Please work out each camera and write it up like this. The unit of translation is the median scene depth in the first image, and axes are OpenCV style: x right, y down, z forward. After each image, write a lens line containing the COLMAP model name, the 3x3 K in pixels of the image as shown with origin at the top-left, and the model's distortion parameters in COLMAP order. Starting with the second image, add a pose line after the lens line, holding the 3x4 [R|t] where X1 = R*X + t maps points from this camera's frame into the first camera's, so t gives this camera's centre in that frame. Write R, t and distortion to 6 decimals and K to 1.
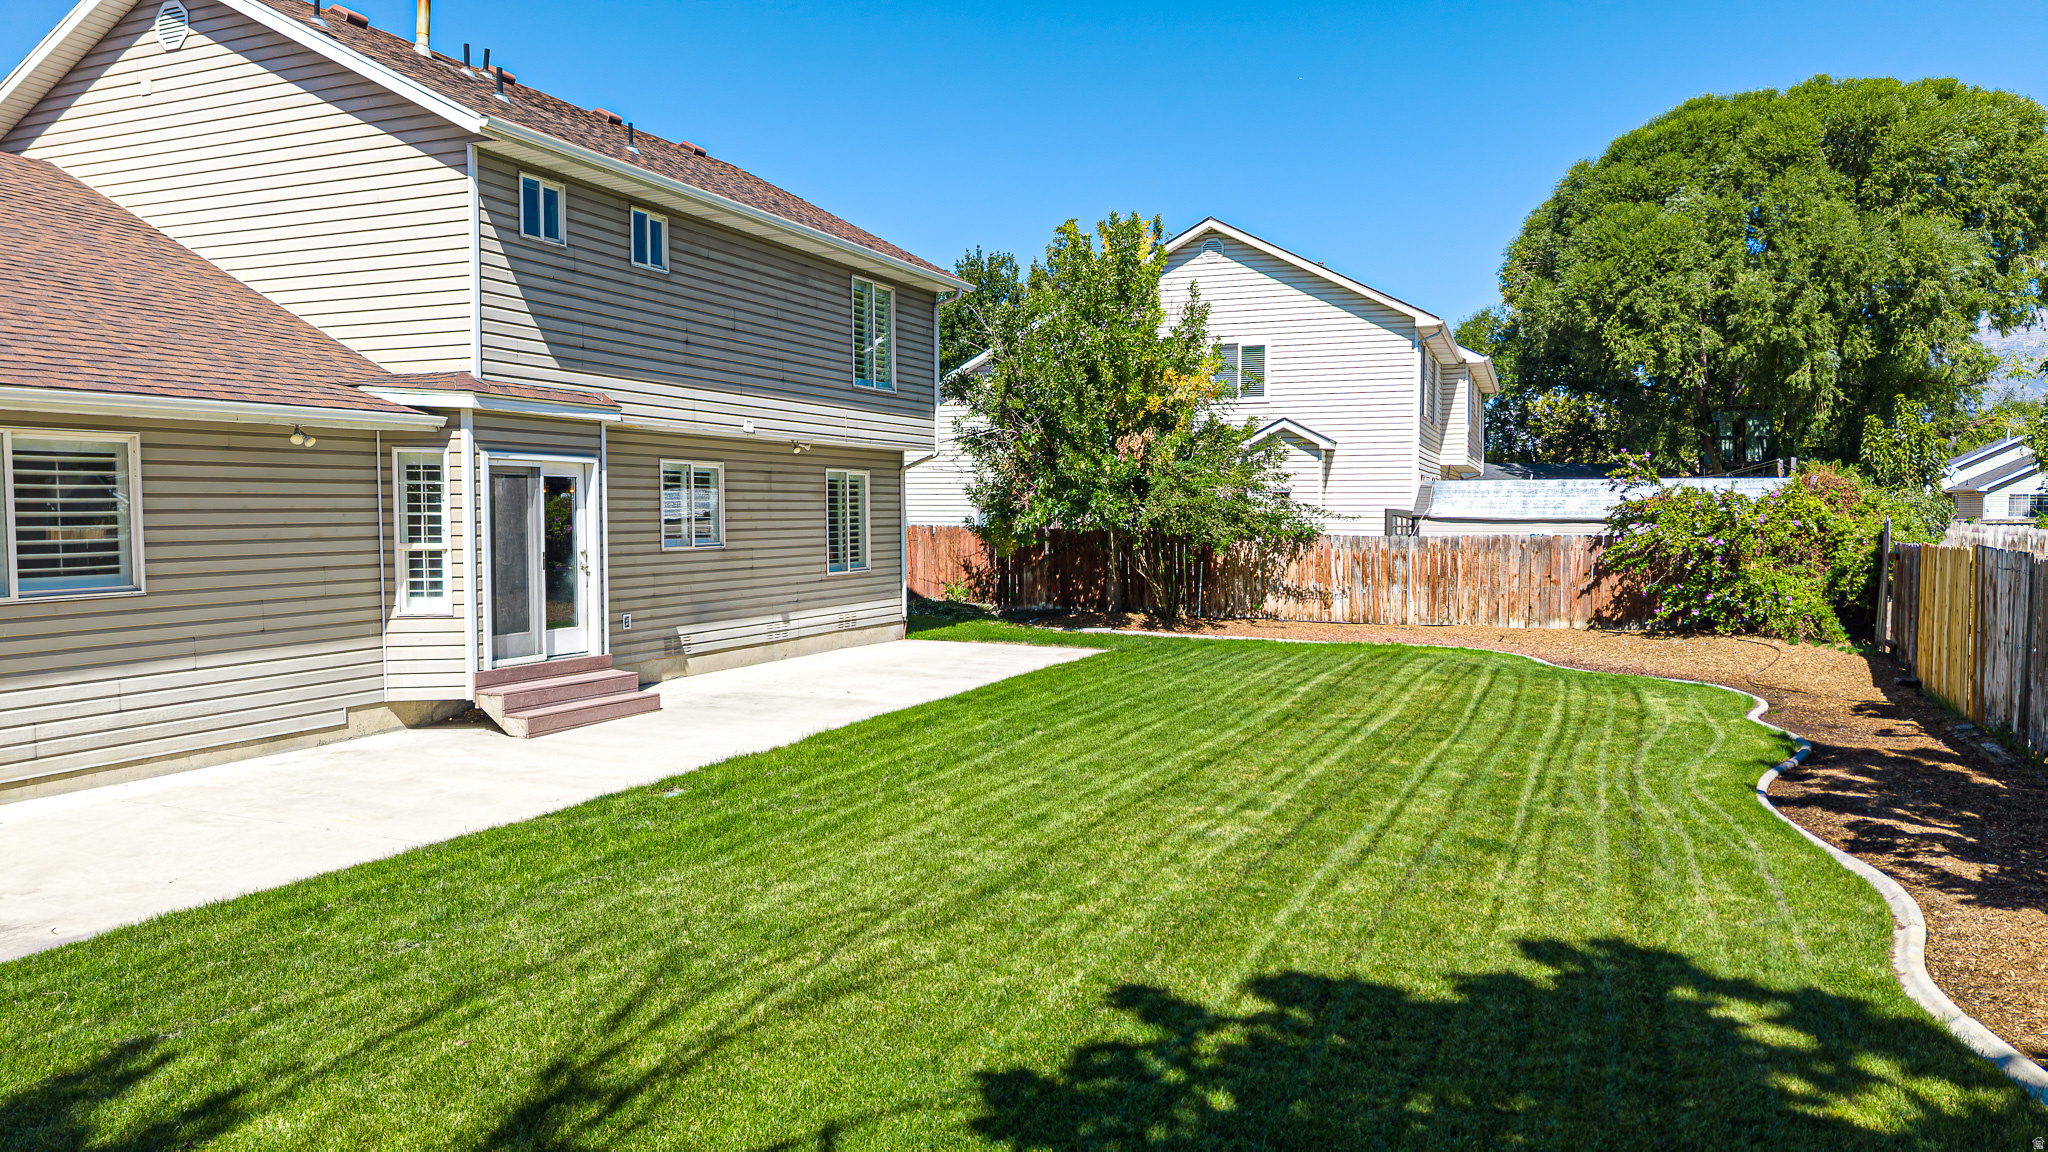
lens RADIAL K [[1349.8, 0, 1054.2], [0, 1349.8, 579.9], [0, 0, 1]] dist [0.004824, -0.029511]
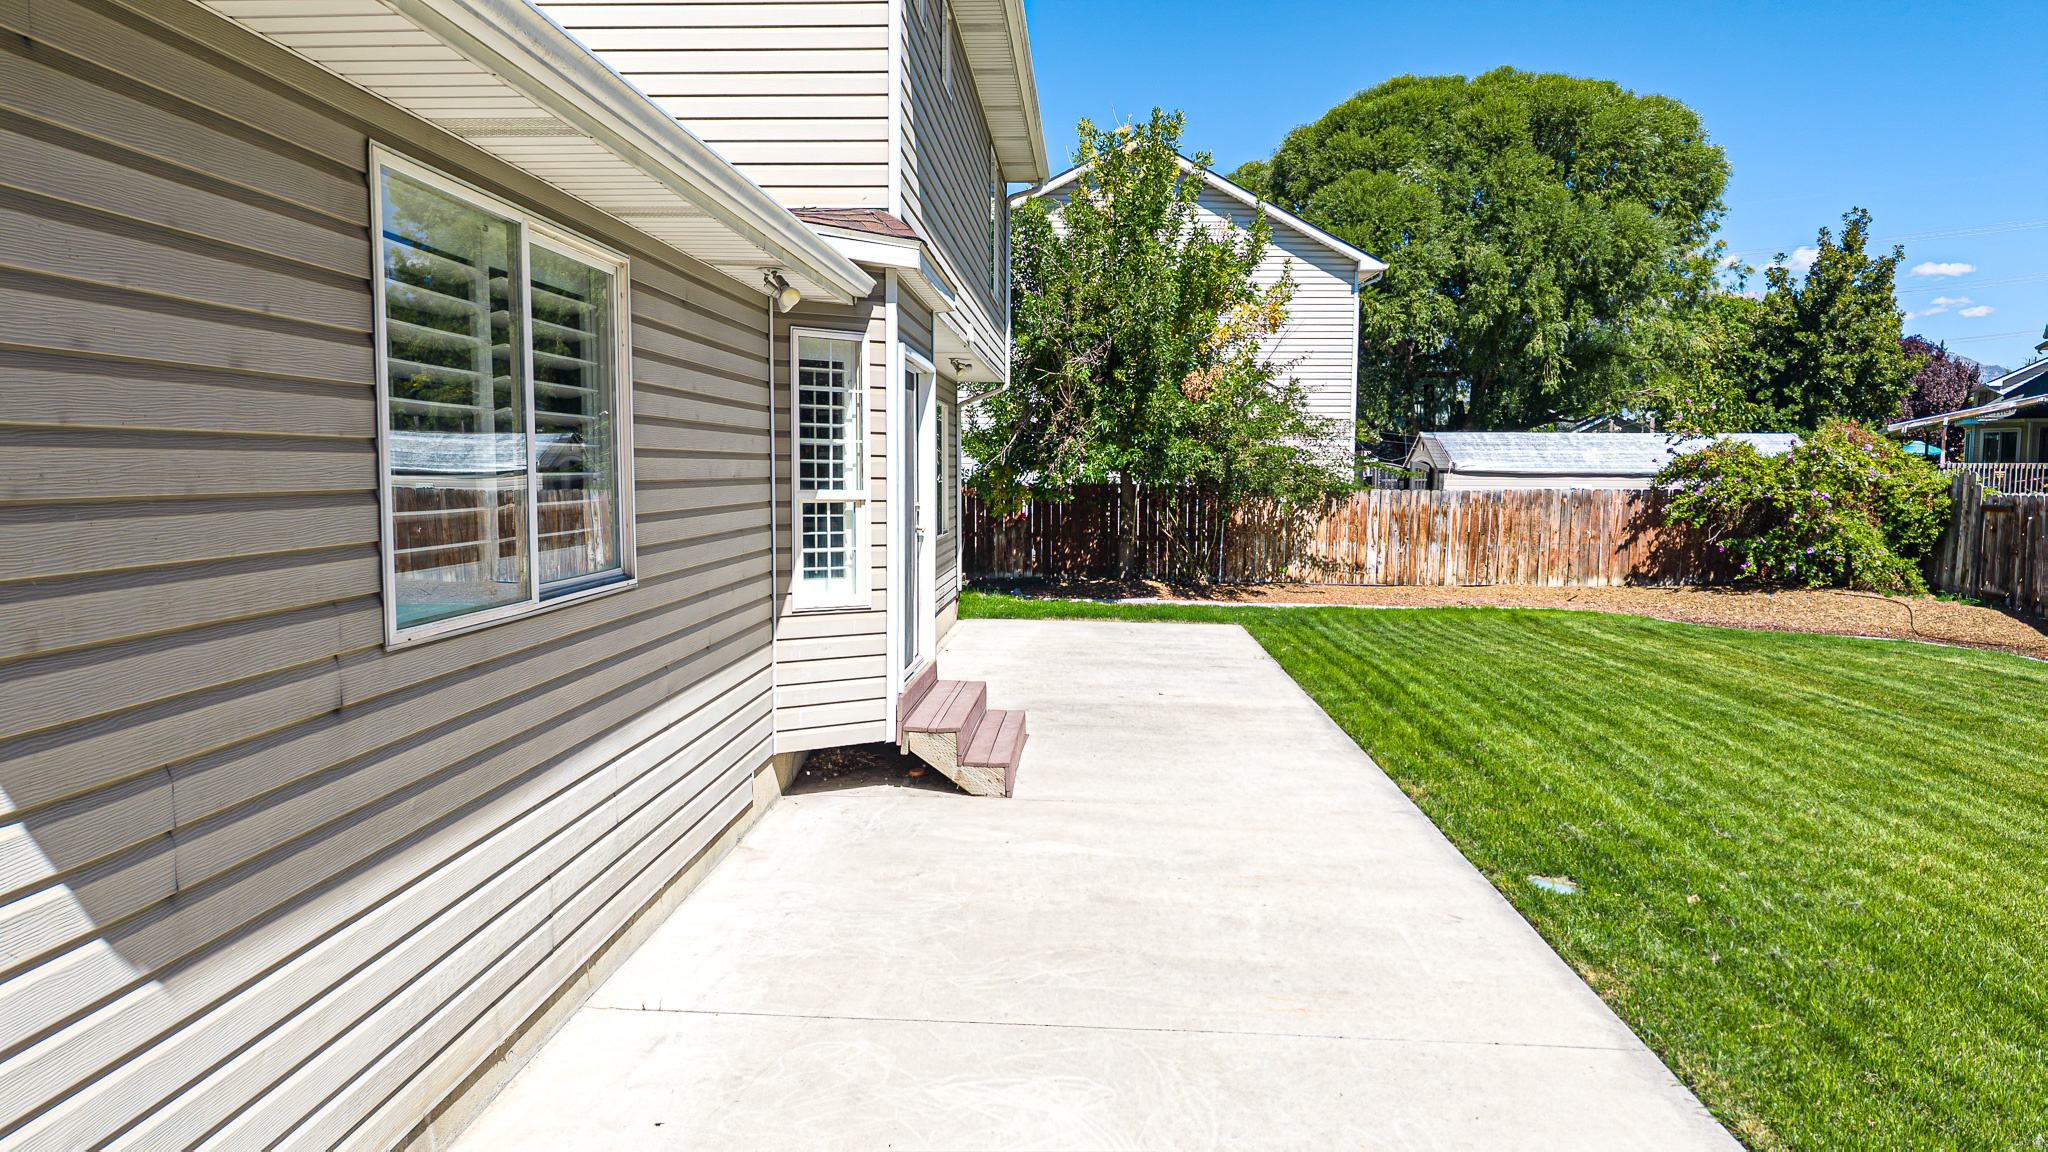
lens RADIAL K [[1349.8, 0, 1054.2], [0, 1349.8, 579.9], [0, 0, 1]] dist [0.004824, -0.029511]
pose [[0.939290, -0.022152, 0.342407, -0.332315], [0.012782, 0.999480, 0.029600, -0.002019], [-0.342885, -0.023427, 0.939085, 0.225891]]
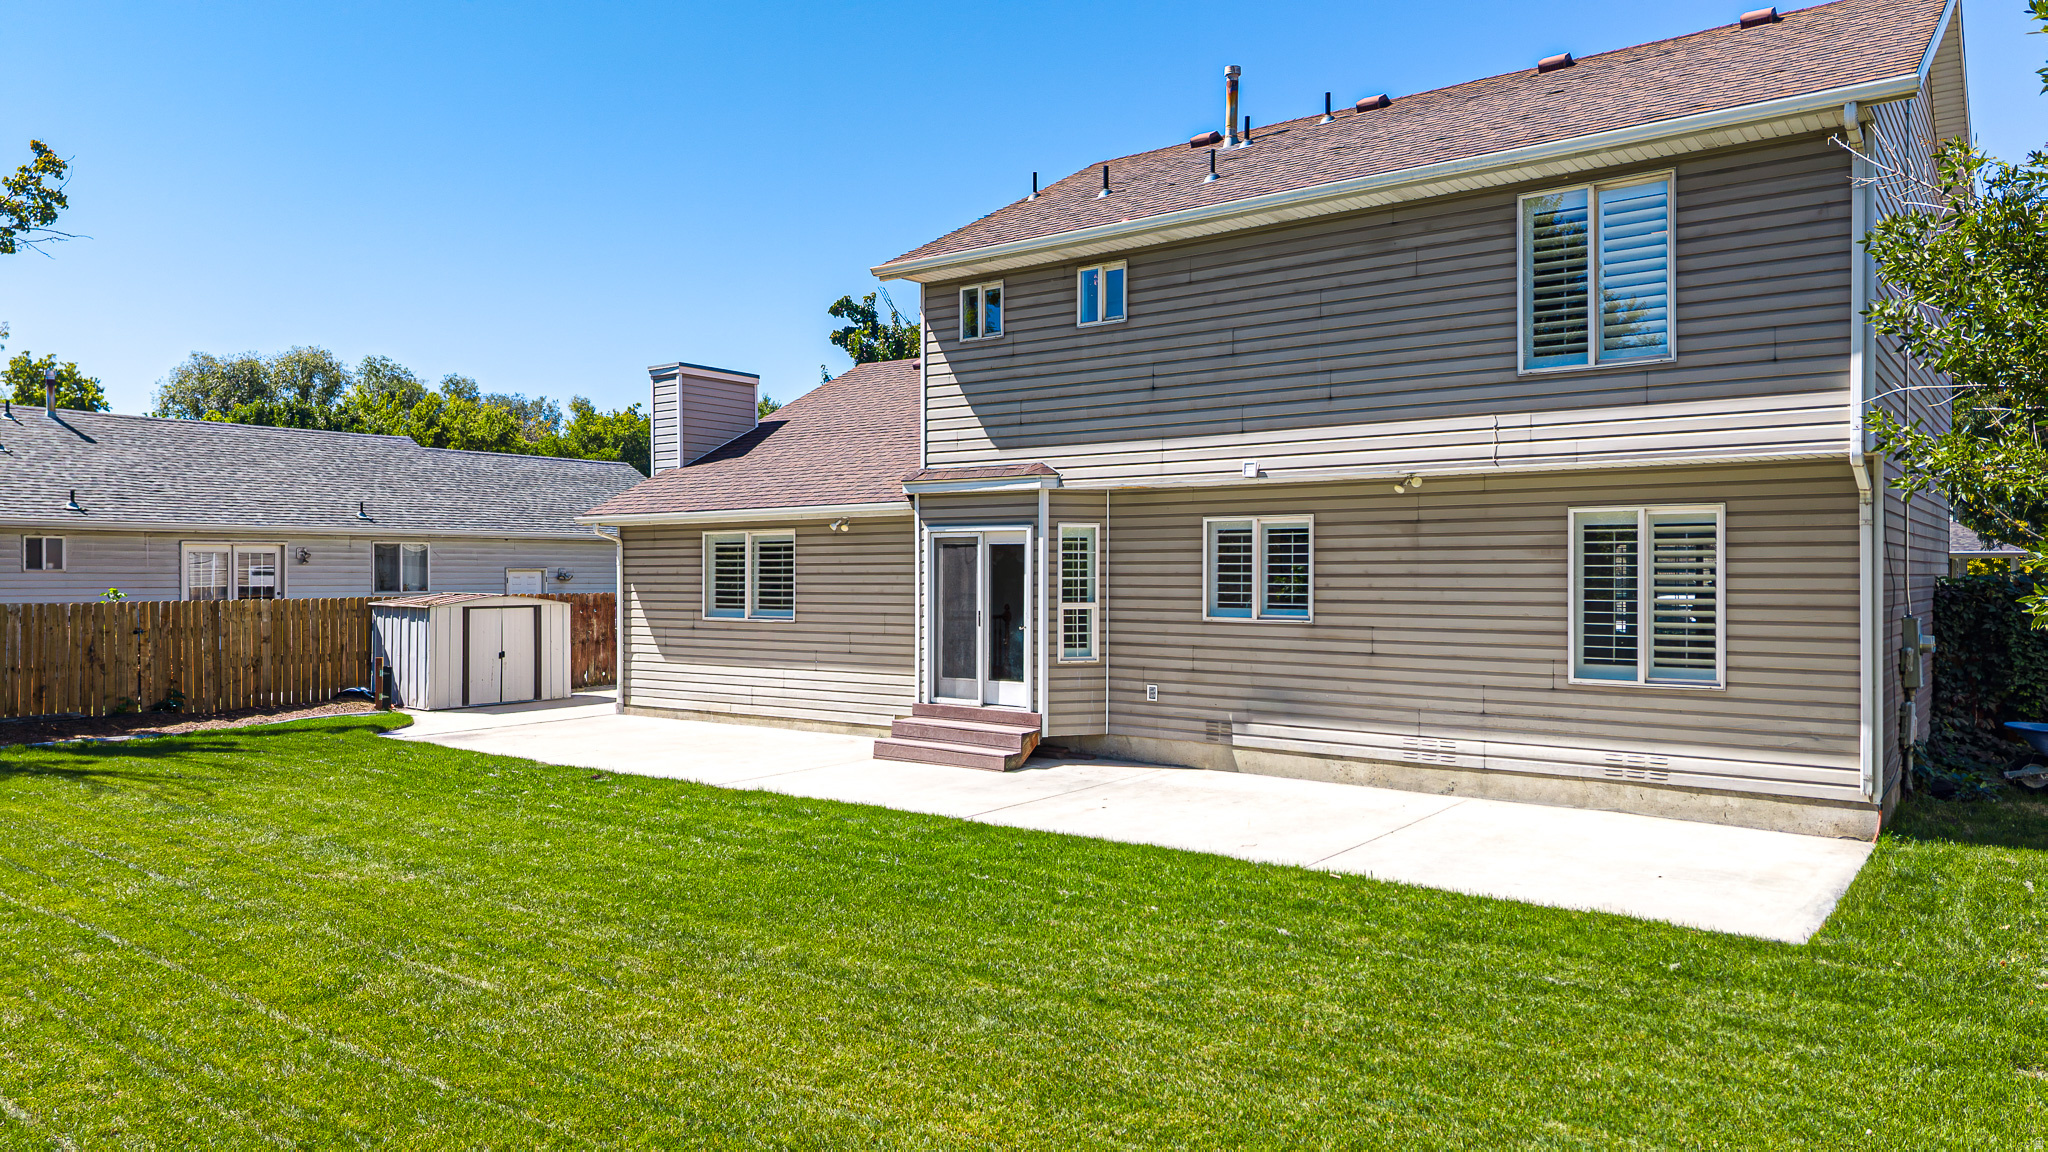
lens RADIAL K [[1380.2, 0, 1022.1], [0, 1380.2, 564.8], [0, 0, 1]] dist [0.086980, -0.099956]
pose [[-0.262838, -0.004116, -0.964831, 0.452254], [-0.050779, 0.998664, 0.009573, -0.044709], [0.963503, 0.051510, -0.262696, 0.824970]]
